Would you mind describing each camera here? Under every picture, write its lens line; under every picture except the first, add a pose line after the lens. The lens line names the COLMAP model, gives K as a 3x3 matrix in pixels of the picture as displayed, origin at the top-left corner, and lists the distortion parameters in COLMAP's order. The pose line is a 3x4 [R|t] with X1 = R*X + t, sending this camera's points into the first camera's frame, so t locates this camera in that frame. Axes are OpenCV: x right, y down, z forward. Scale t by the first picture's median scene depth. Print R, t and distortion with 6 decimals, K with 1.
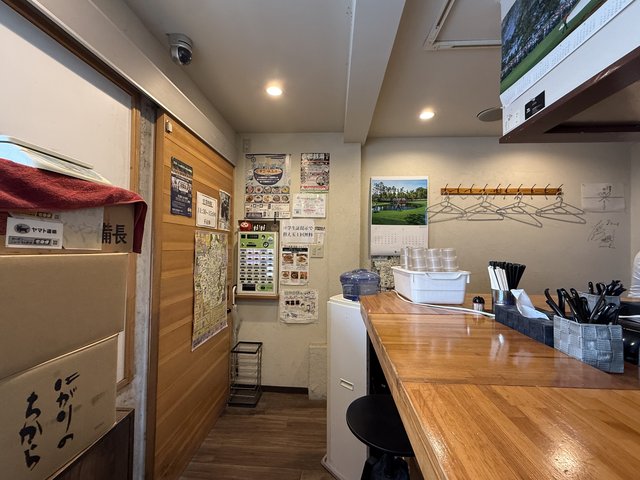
lens RADIAL K [[256.9, 0, 318.0], [0, 256.9, 236.9], [0, 0, 1]] dist [0.000073, 0.000003]
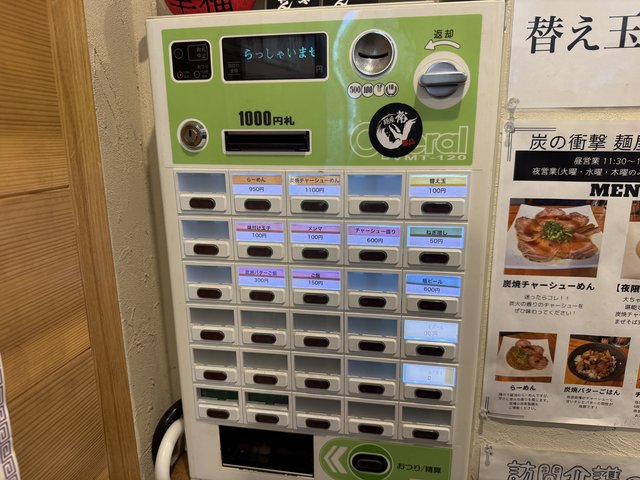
lens RADIAL K [[440.8, 0, 325.5], [0, 440.8, 237.0], [0, 0, 1]] dist [0.077964, -0.005055]
pose [[0.994431, 0.008396, -0.105056, -0.212458], [0.020322, 0.962839, 0.269312, 0.022537], [0.103413, -0.269947, 0.957306, 0.802240]]
